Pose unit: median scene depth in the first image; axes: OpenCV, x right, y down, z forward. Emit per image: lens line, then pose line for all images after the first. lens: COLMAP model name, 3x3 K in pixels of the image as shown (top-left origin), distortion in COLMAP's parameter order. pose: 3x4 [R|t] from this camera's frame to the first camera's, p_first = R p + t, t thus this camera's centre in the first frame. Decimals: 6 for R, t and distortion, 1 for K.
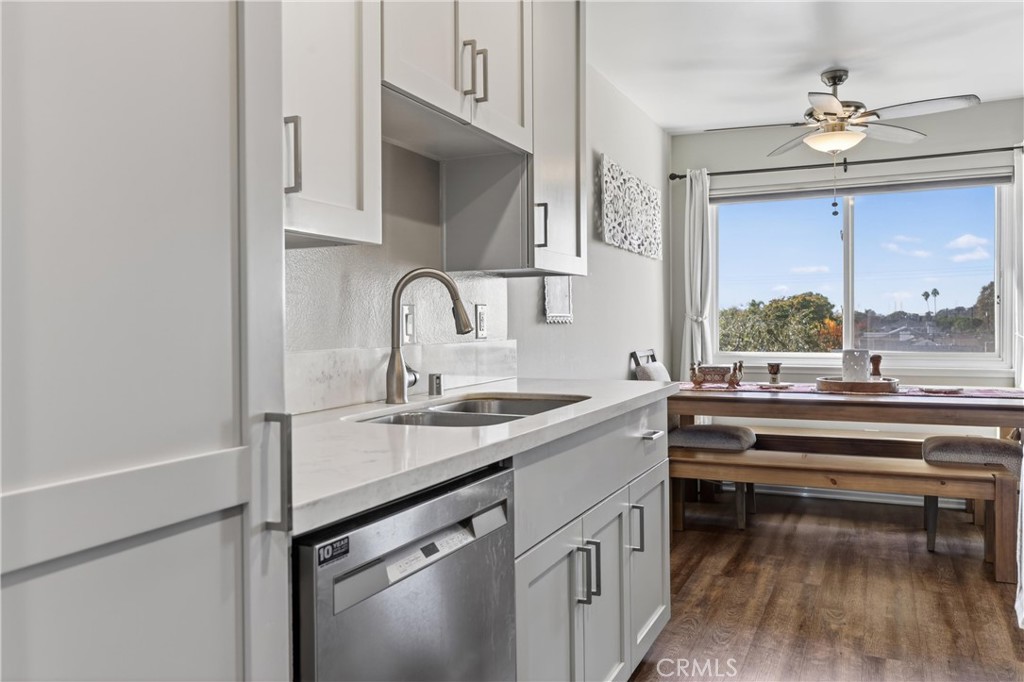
lens RADIAL K [[779.7, 0, 512.0], [0, 779.7, 341.0], [0, 0, 1]] dist [-0.004495, -0.003287]
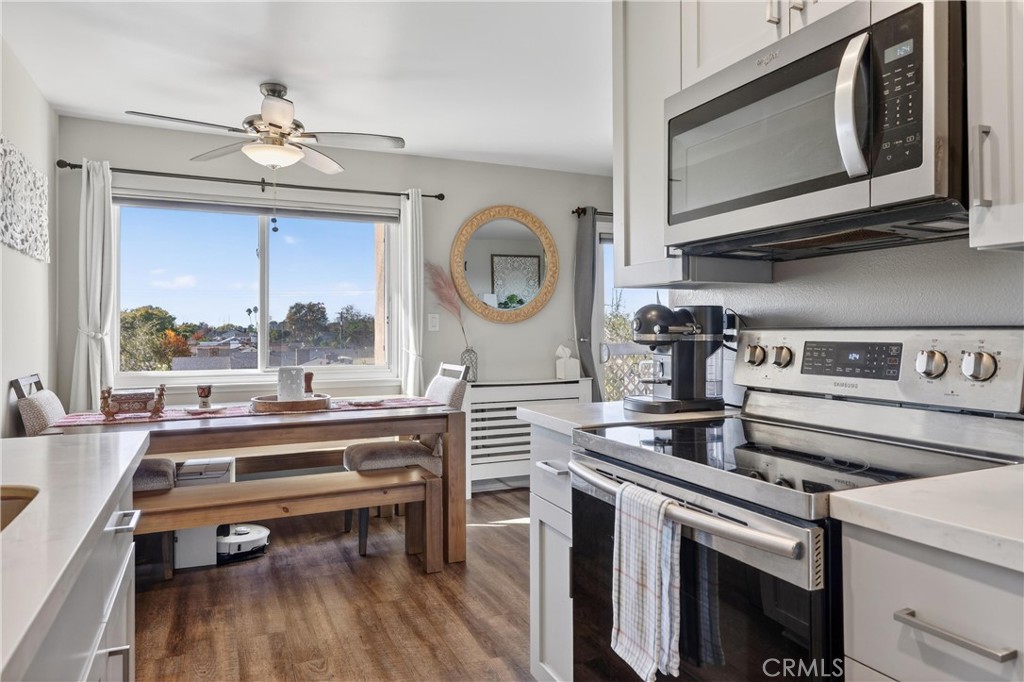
lens RADIAL K [[659.2, 0, 512.7], [0, 659.2, 327.8], [0, 0, 1]] dist [-0.005077, 0.000834]
pose [[0.646978, 0.010256, 0.762440, -0.019492], [0.014333, 0.999569, -0.025608, -0.014399], [-0.762374, 0.027496, 0.646552, 0.233066]]
